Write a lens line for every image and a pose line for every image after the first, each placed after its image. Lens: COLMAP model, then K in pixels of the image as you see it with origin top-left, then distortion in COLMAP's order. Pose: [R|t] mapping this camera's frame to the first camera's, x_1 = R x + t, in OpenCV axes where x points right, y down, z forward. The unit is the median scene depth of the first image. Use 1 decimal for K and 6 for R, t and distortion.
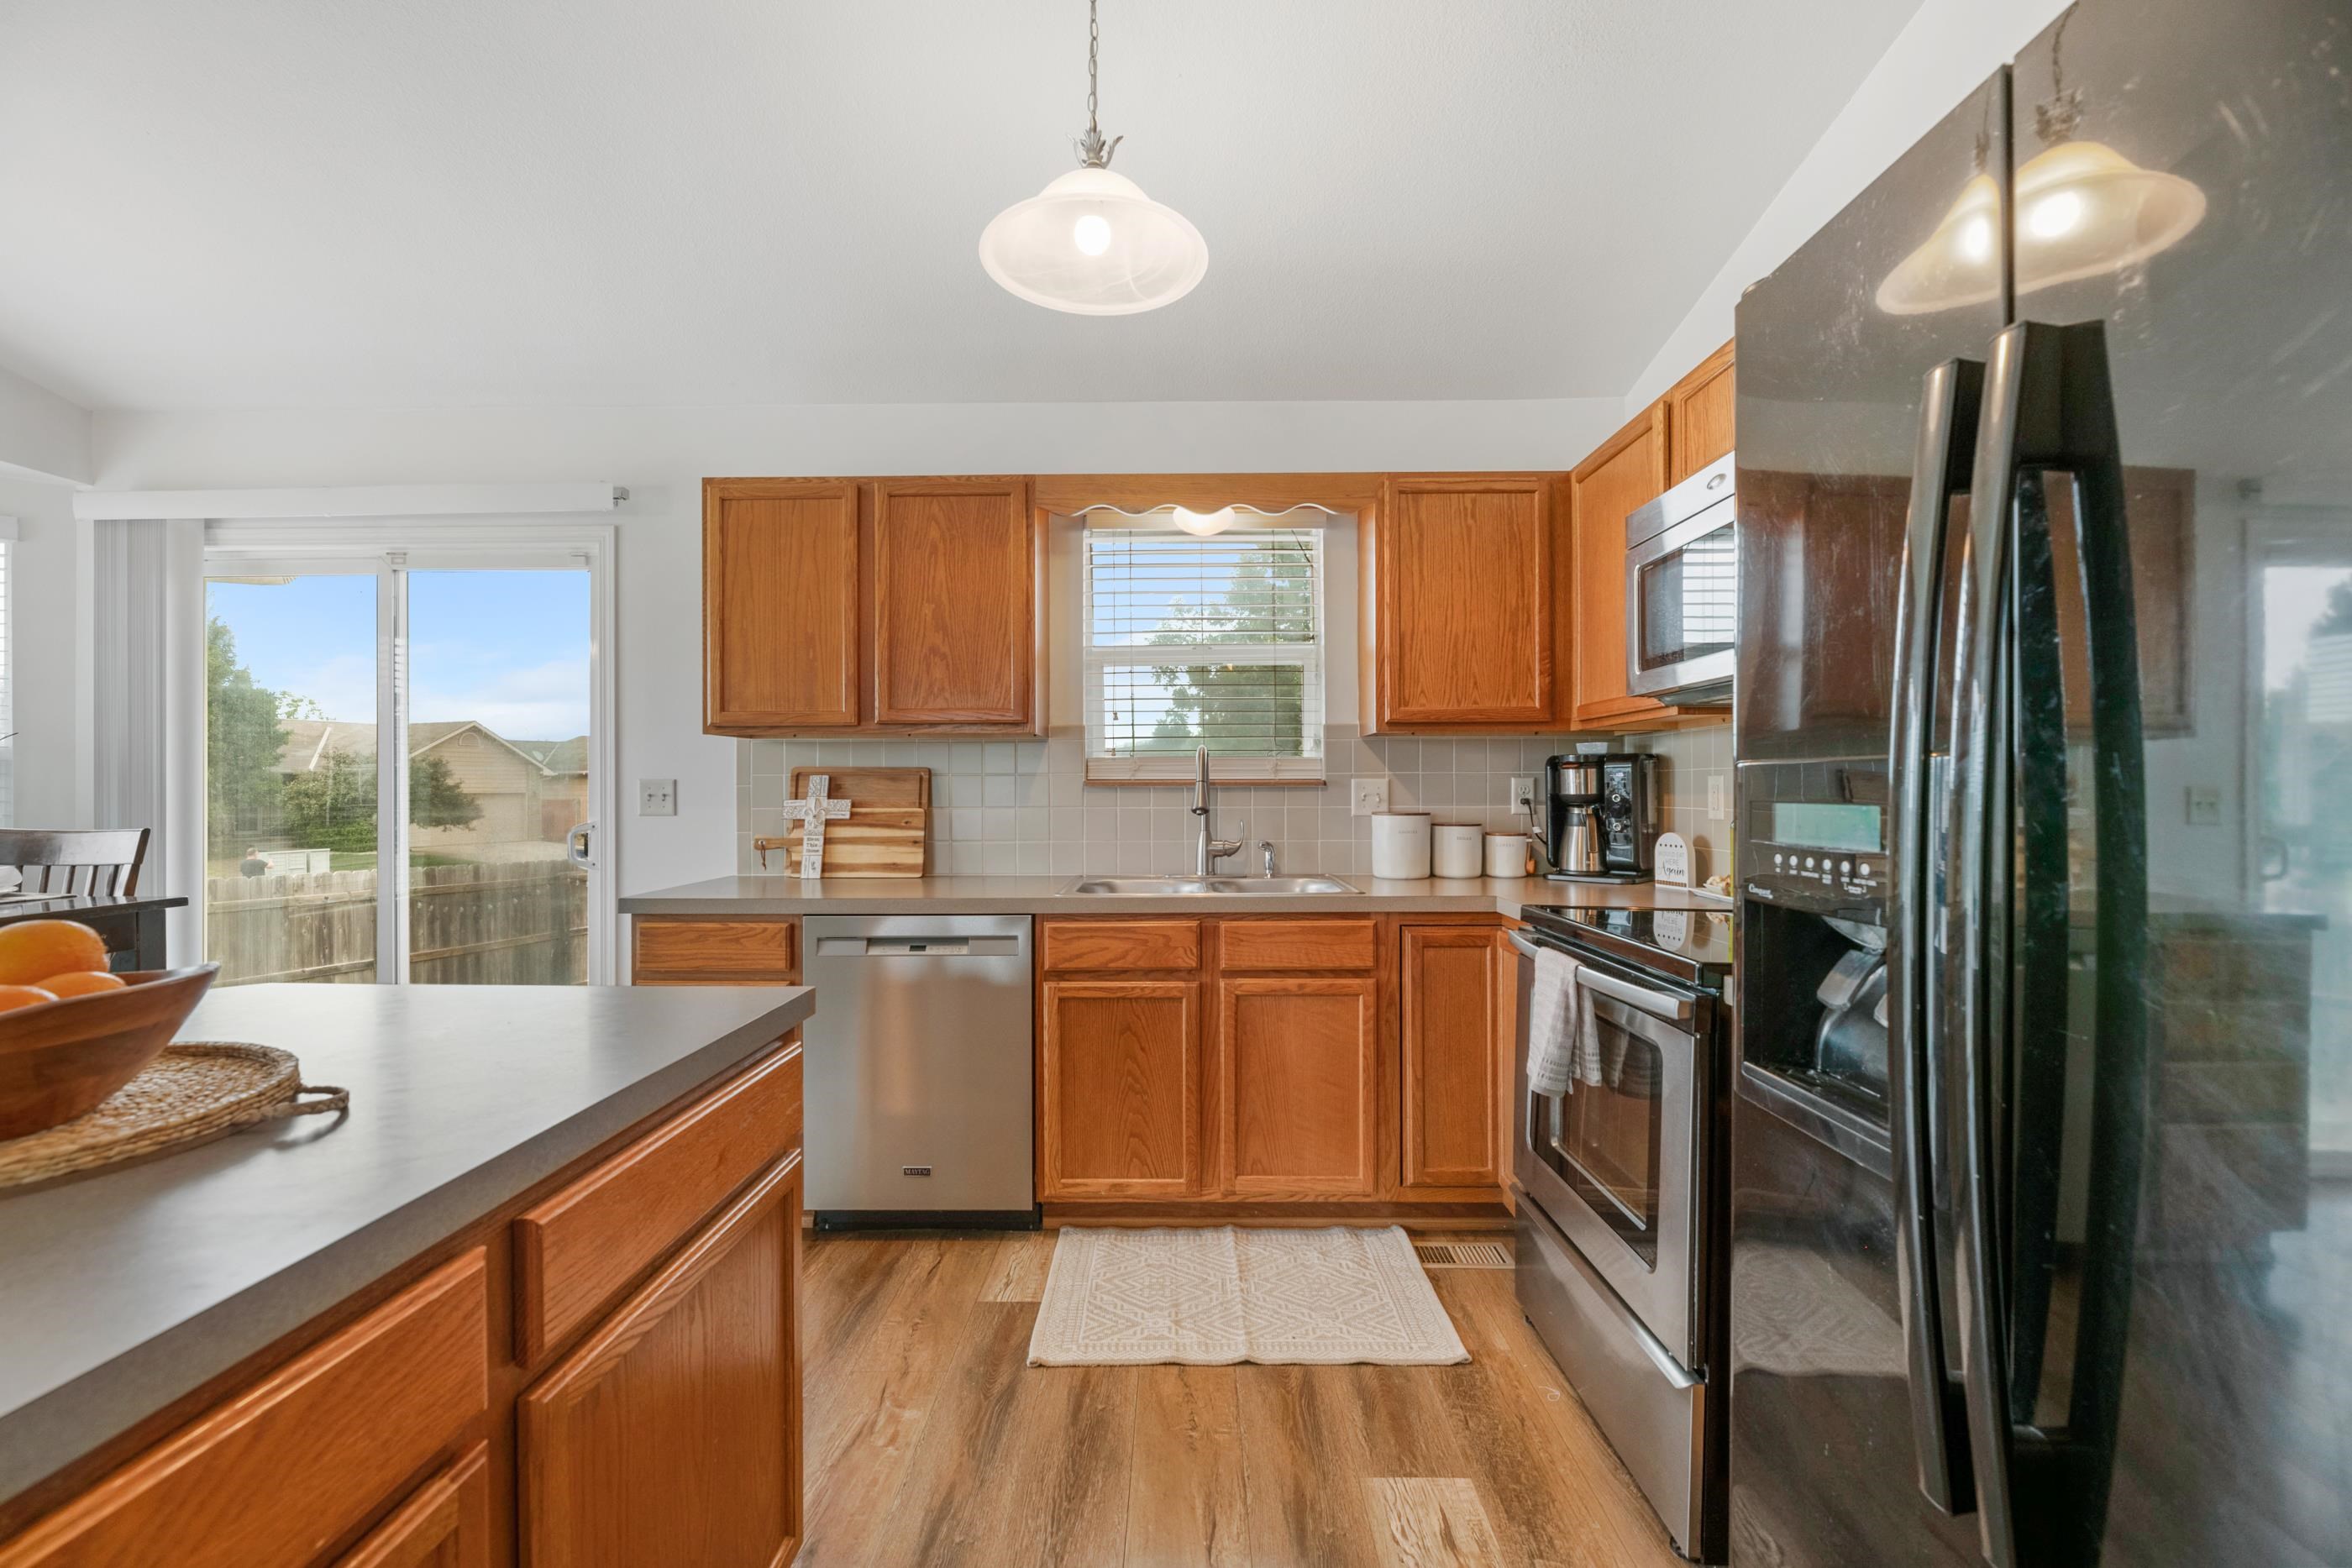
lens RADIAL K [[961.8, 0, 1172.3], [0, 961.8, 788.1], [0, 0, 1]] dist [0.000292, -0.002610]
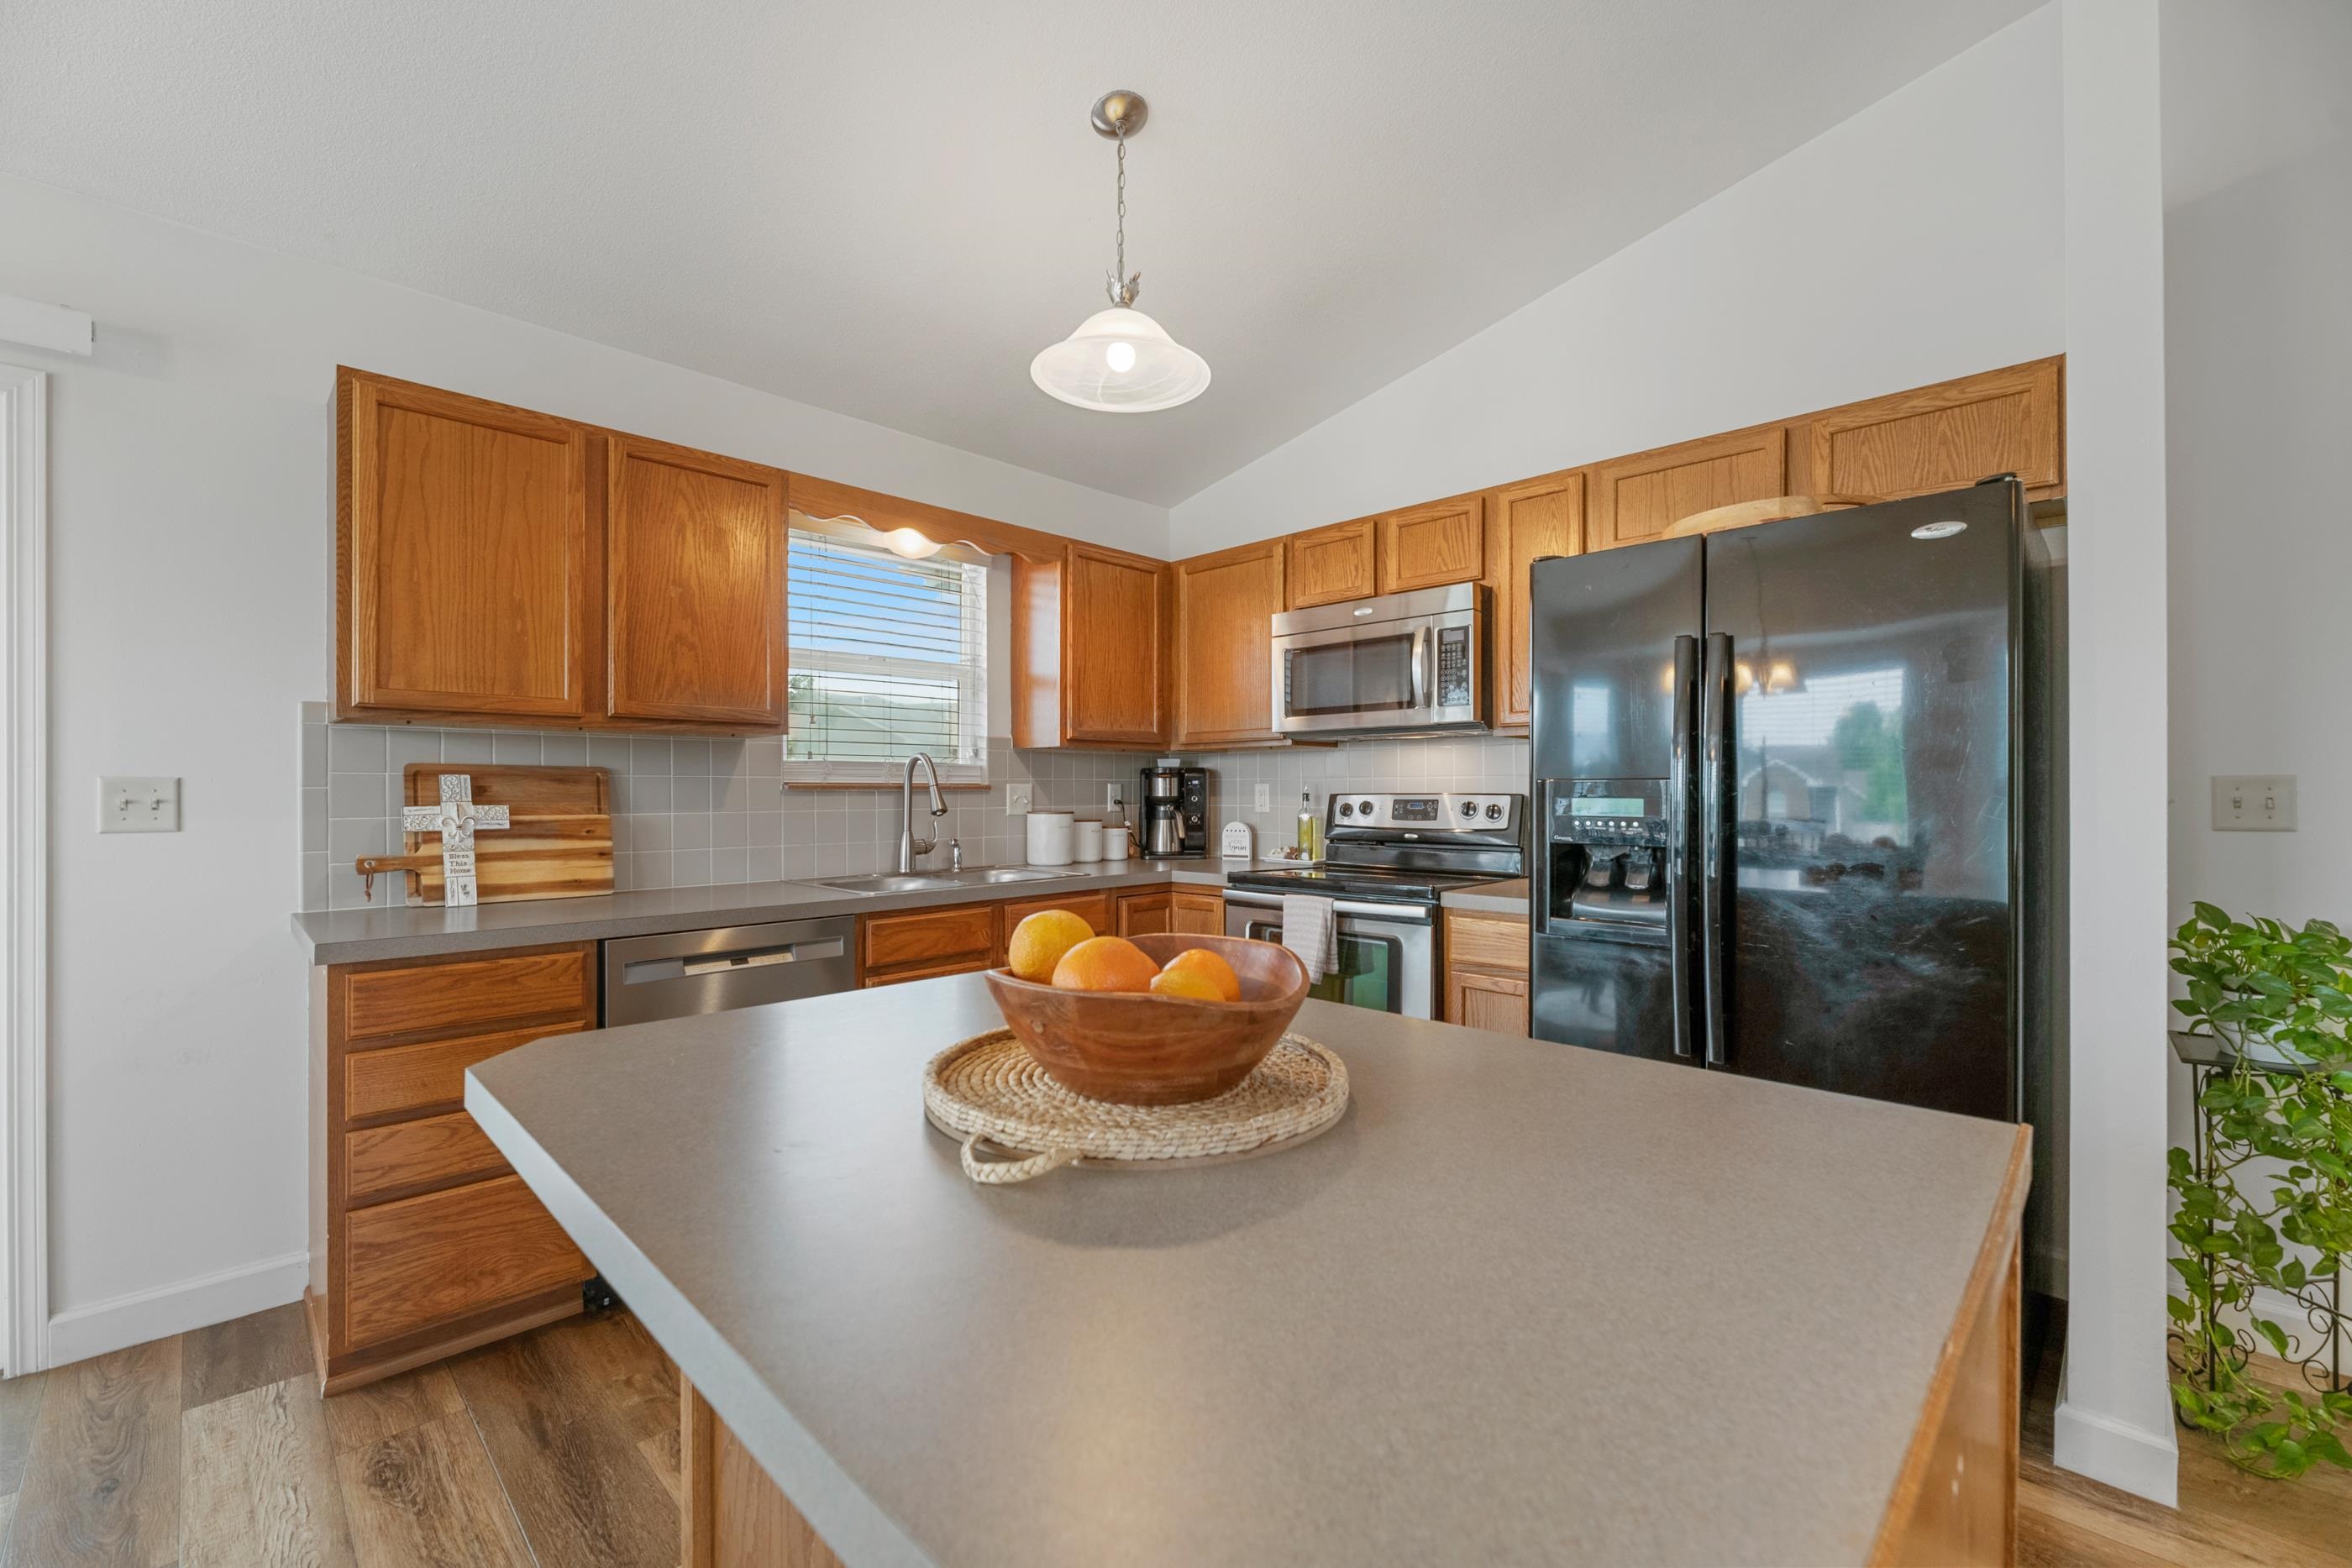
lens RADIAL K [[961.8, 0, 1172.3], [0, 961.8, 788.1], [0, 0, 1]] dist [0.000292, -0.002610]
pose [[0.693353, 0.003752, 0.720588, -0.573754], [-0.000545, 0.999989, -0.004682, 0.001153], [-0.720598, 0.002853, 0.693348, 0.040330]]
